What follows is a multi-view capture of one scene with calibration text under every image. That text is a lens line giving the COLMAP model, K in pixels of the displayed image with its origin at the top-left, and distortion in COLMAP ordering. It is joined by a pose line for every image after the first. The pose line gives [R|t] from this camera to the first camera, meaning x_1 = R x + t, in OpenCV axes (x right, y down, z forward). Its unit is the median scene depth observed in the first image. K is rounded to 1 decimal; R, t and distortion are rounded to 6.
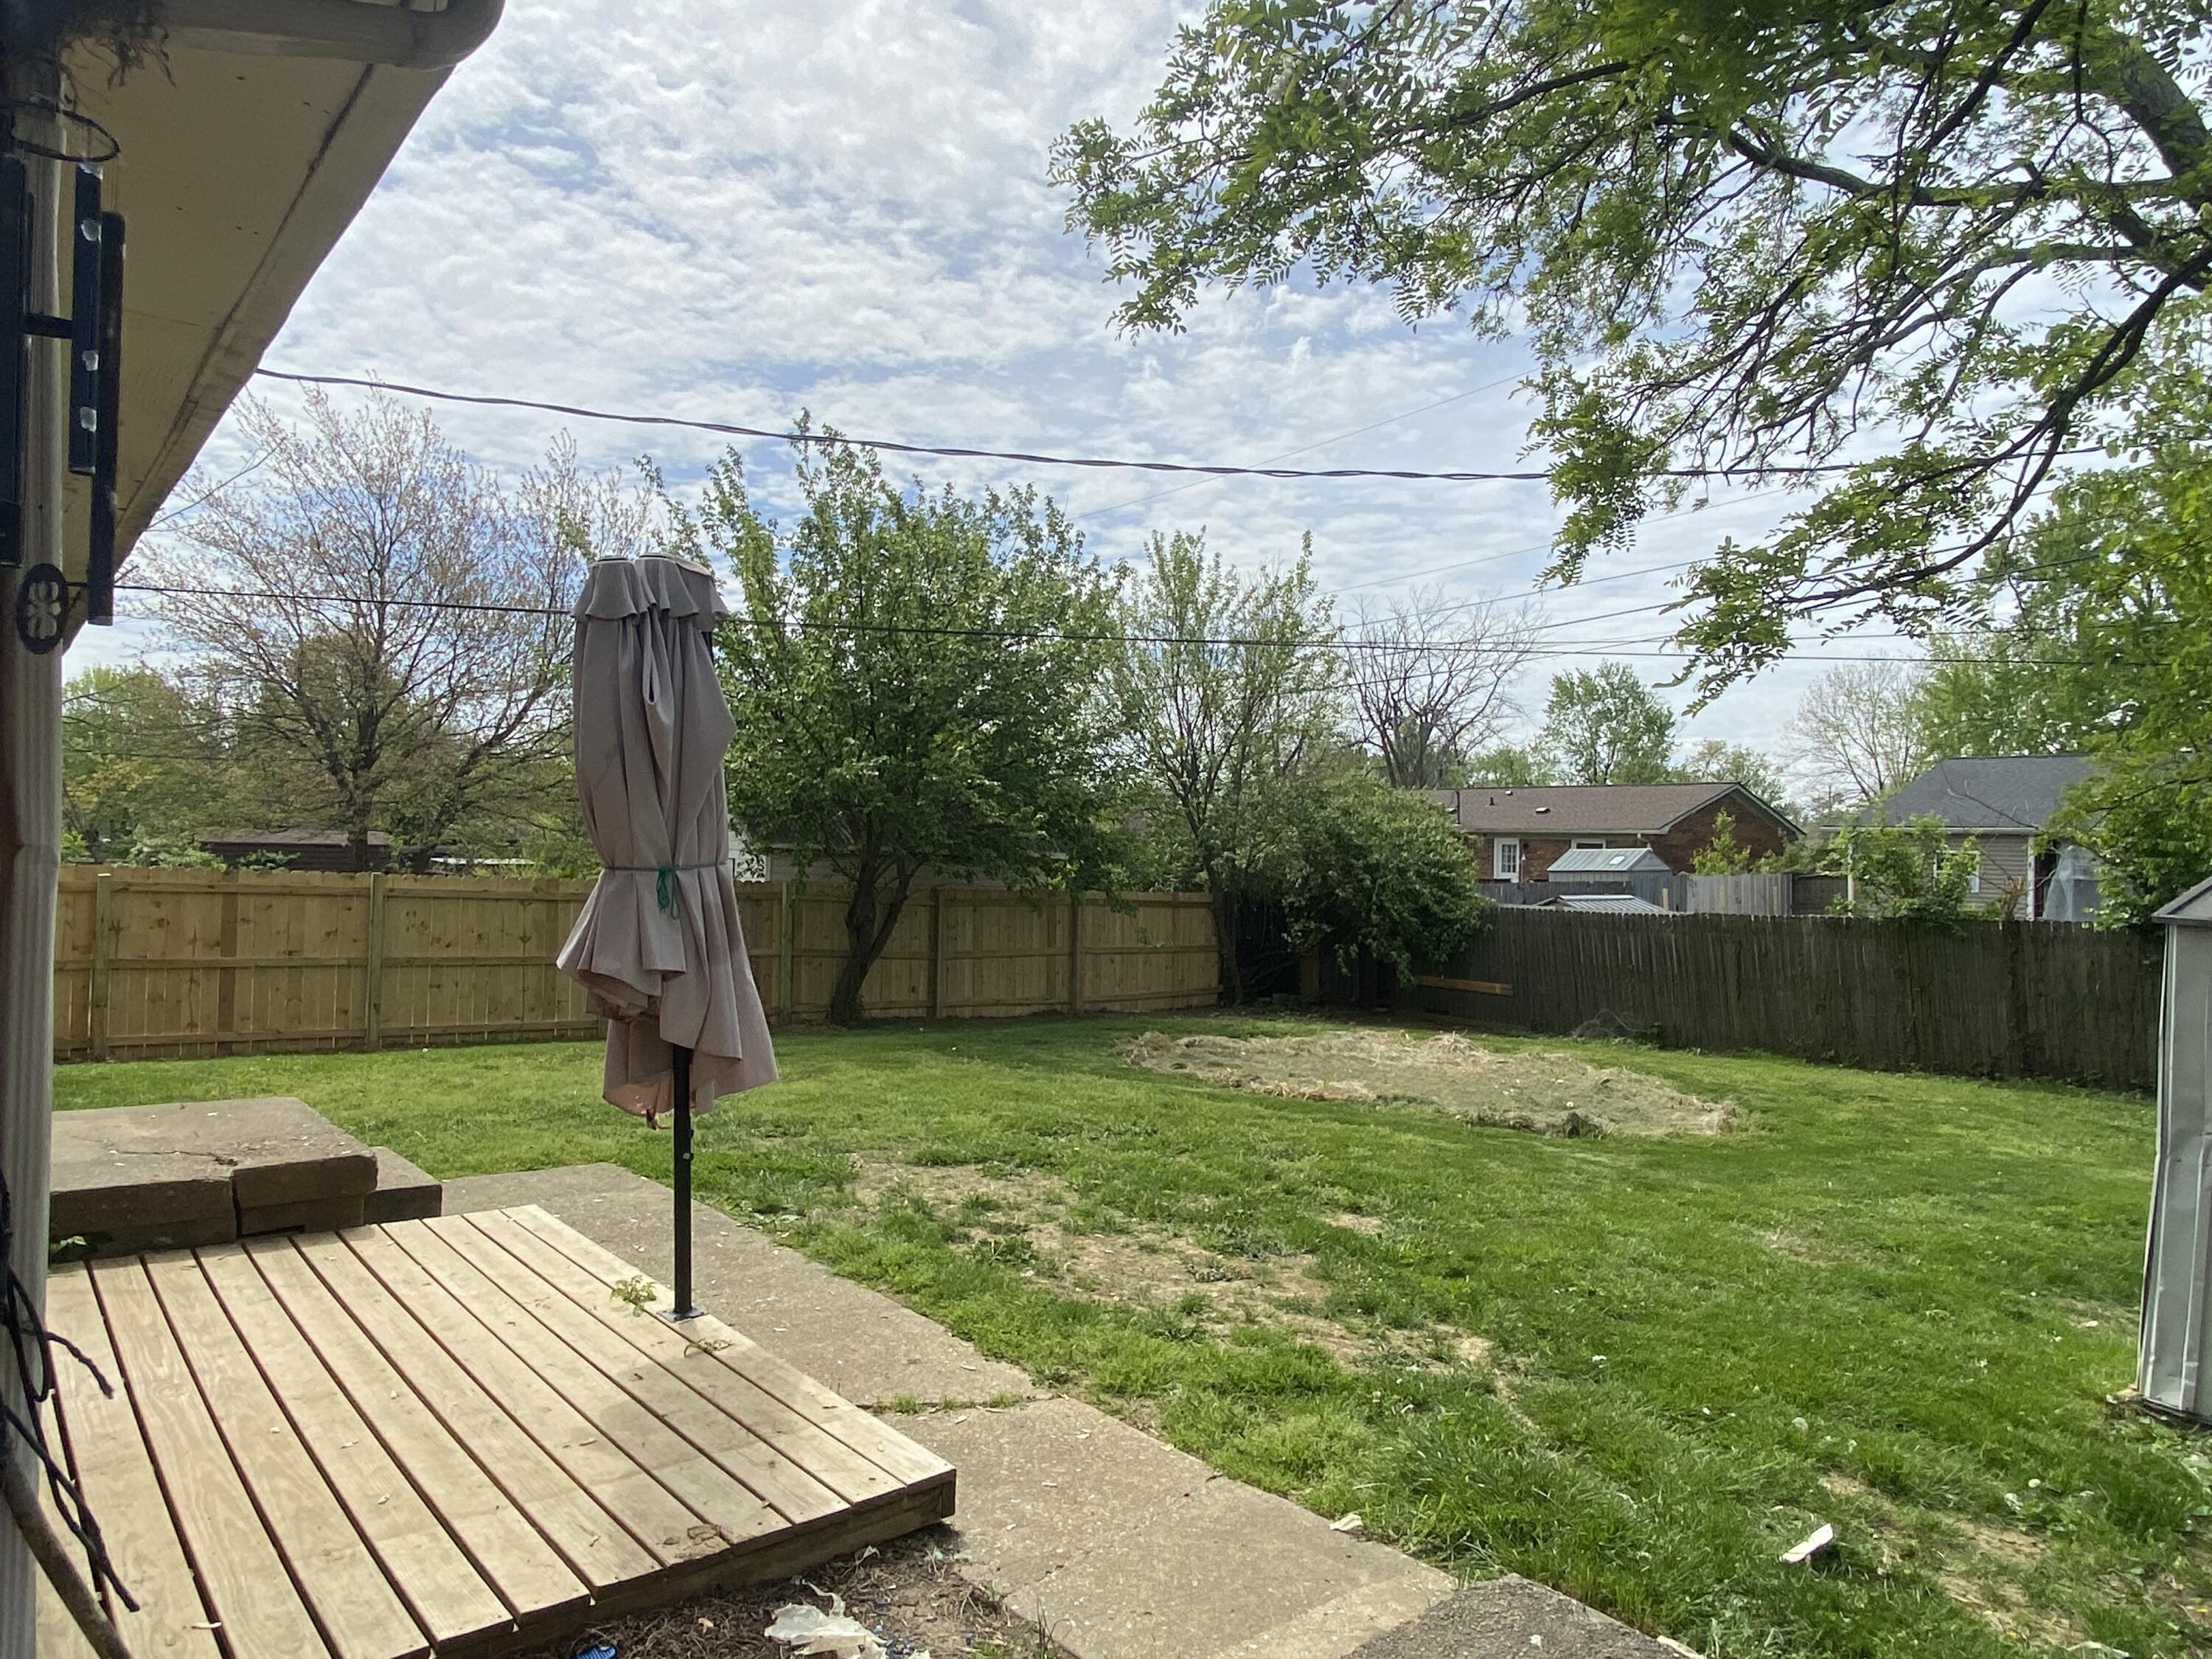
lens RADIAL K [[1370.5, 0, 1110.0], [0, 1370.5, 831.3], [0, 0, 1]] dist [0.025191, -0.024122]
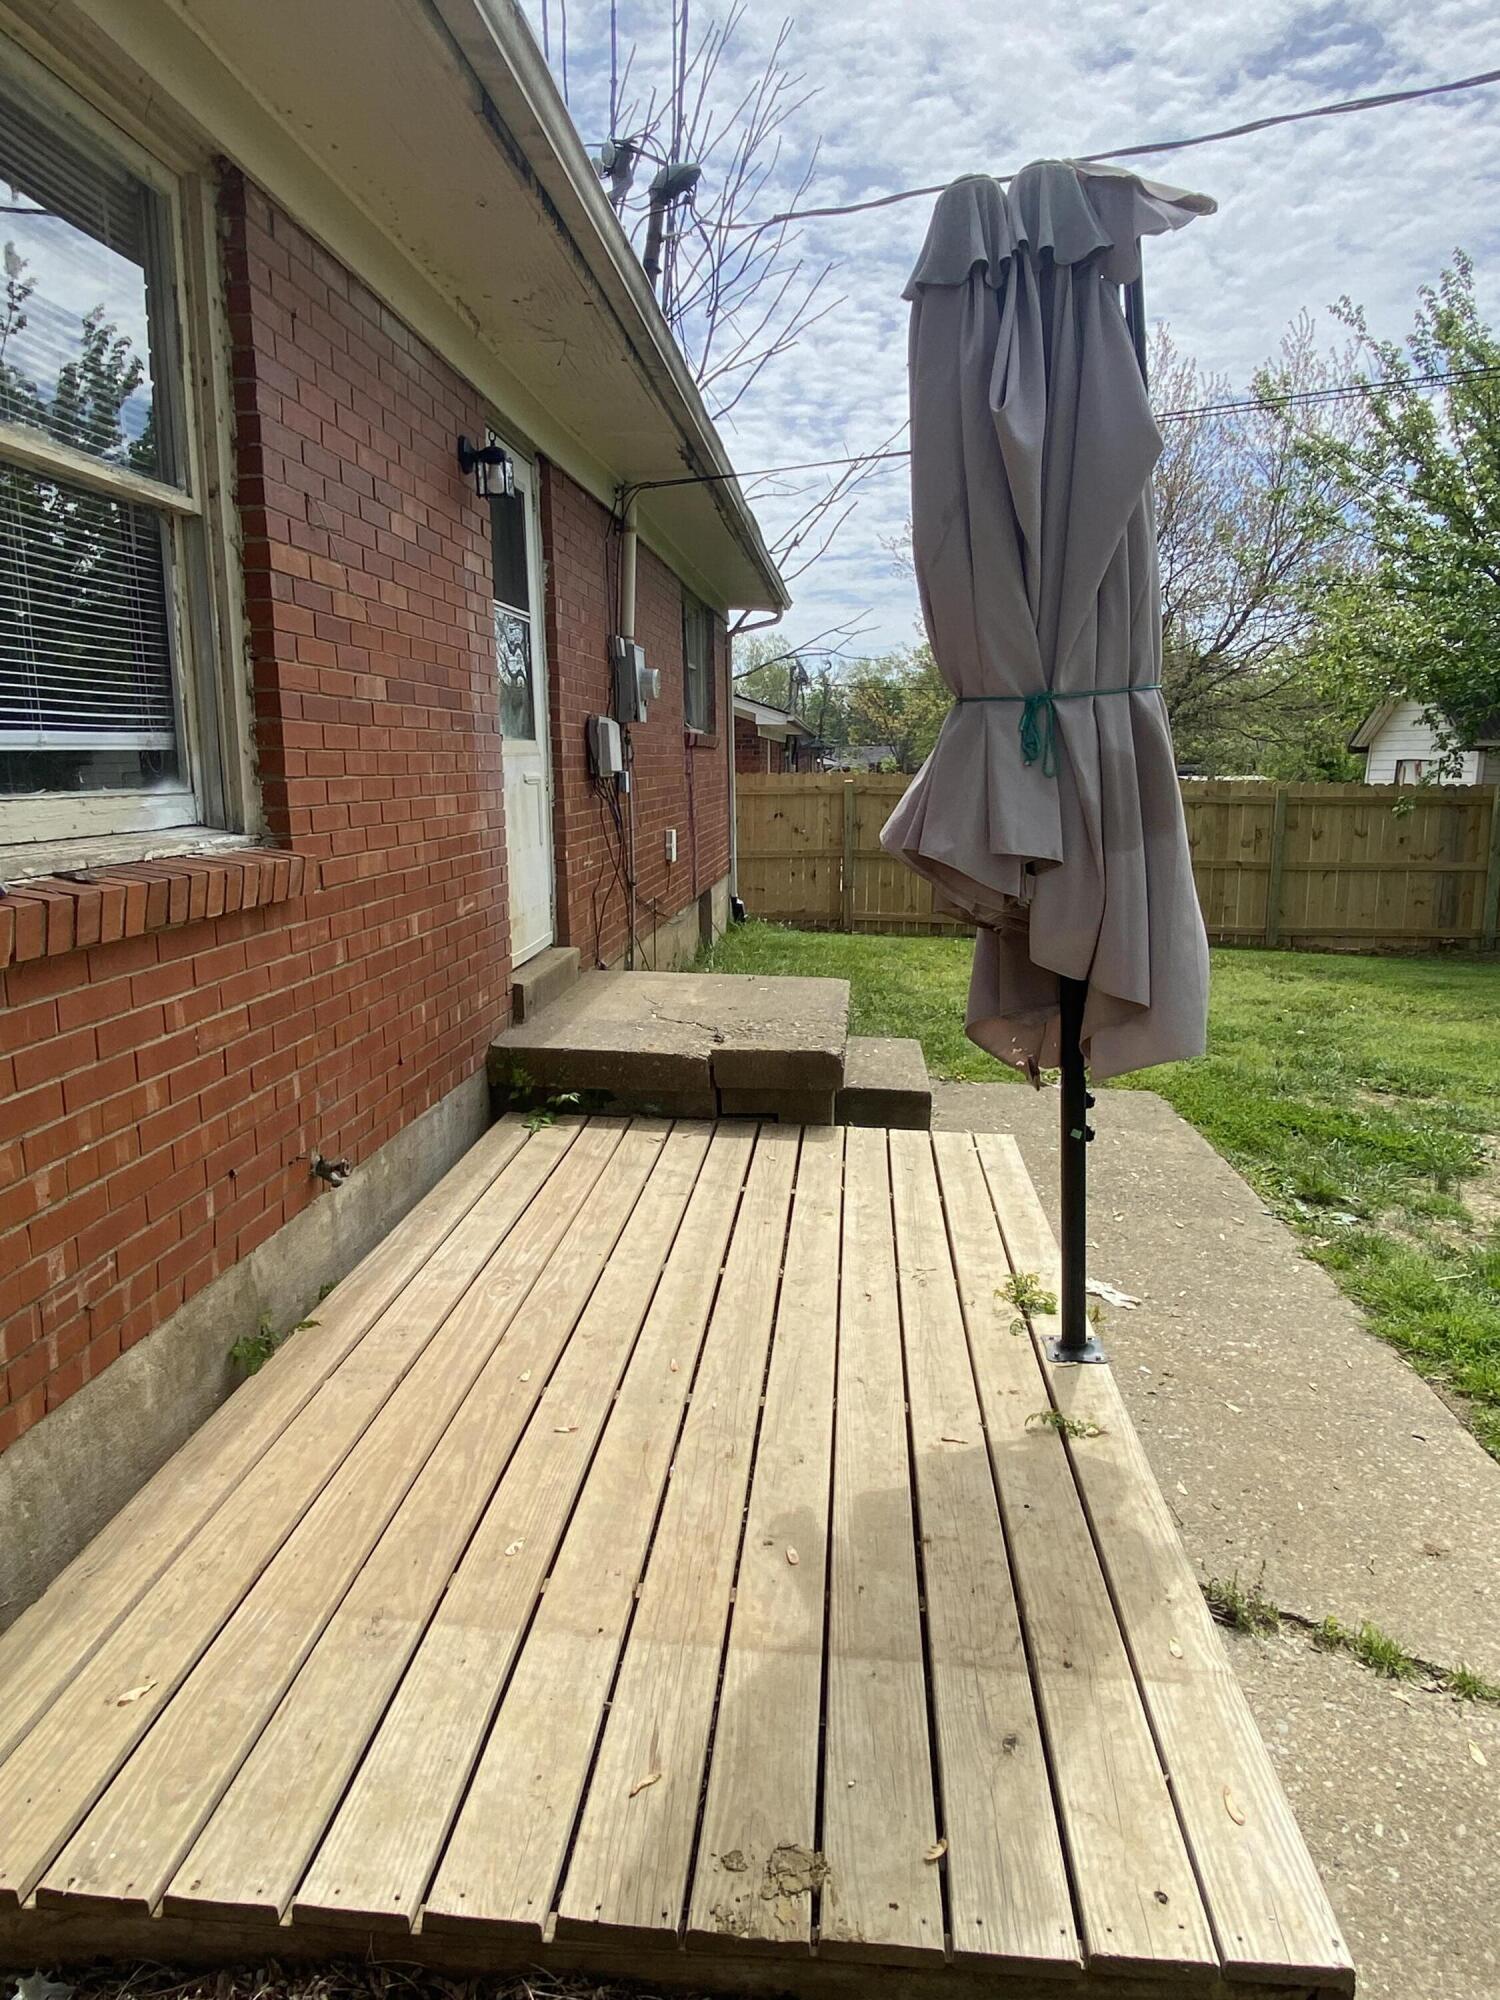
lens RADIAL K [[1239.2, 0, 734.5], [0, 1239.2, 978.4], [0, 0, 1]] dist [0.025191, -0.024122]
pose [[0.694468, 0.107161, -0.711499, 0.000759], [0.020219, 0.985550, 0.168172, 0.052421], [0.719239, -0.131176, 0.682267, 0.463164]]
